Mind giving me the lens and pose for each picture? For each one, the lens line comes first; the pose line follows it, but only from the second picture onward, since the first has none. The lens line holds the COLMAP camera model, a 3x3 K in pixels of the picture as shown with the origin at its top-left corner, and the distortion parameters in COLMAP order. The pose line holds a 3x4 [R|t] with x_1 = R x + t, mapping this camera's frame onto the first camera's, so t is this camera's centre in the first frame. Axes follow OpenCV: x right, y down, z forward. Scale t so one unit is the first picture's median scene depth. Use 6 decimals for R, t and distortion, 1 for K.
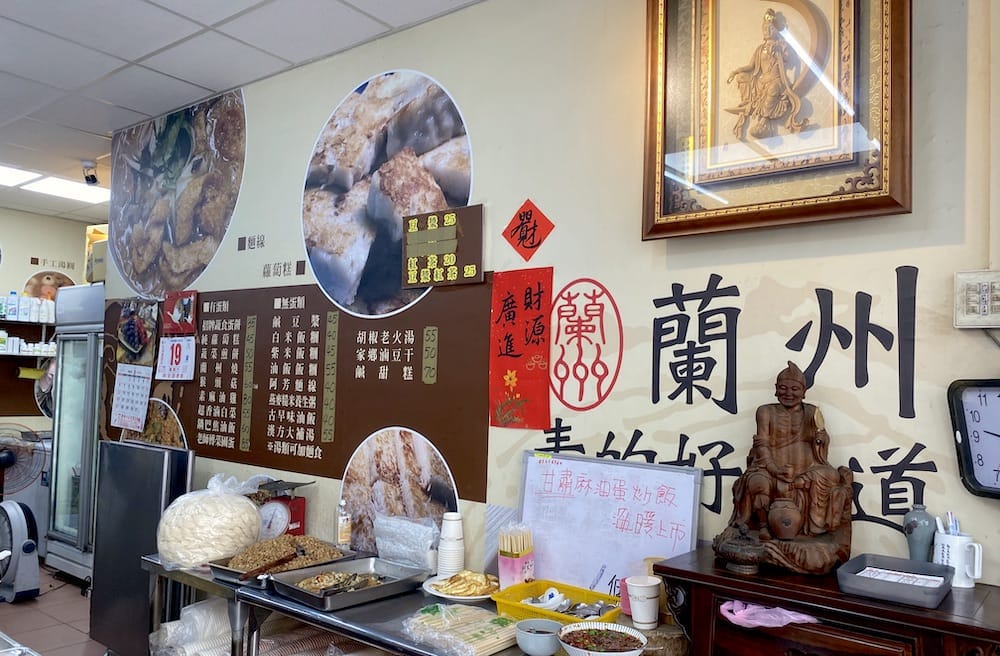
lens RADIAL K [[755.1, 0, 500.0], [0, 755.1, 328.0], [0, 0, 1]] dist [0.001671, 0.000834]
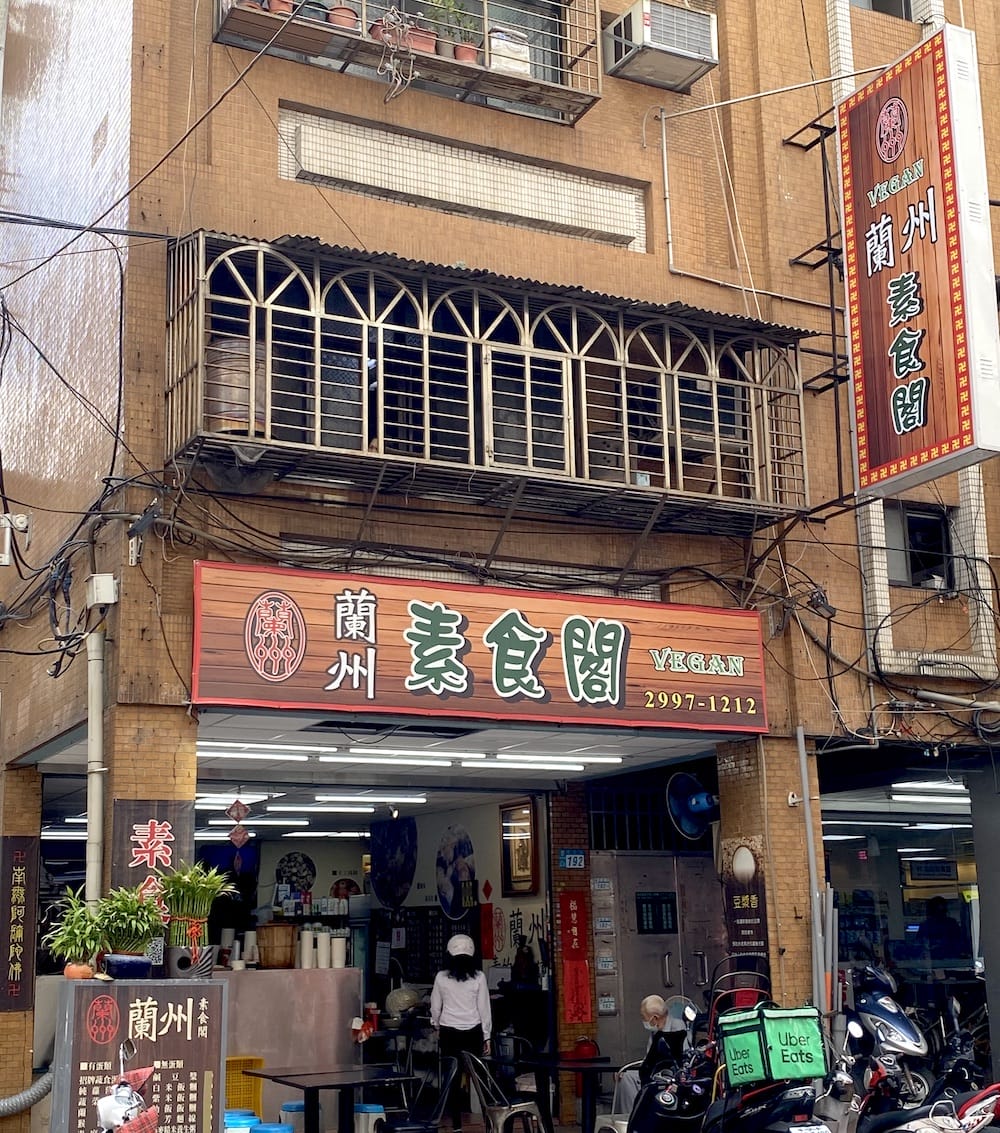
lens RADIAL K [[1657.4, 0, 500.0], [0, 1657.4, 566.5], [0, 0, 1]] dist [0.022300, 0.025948]
pose [[0.903756, -0.133730, -0.406621, 2.181680], [0.066422, 0.982251, -0.175414, -0.173211], [0.422862, 0.131523, 0.896599, -3.750411]]
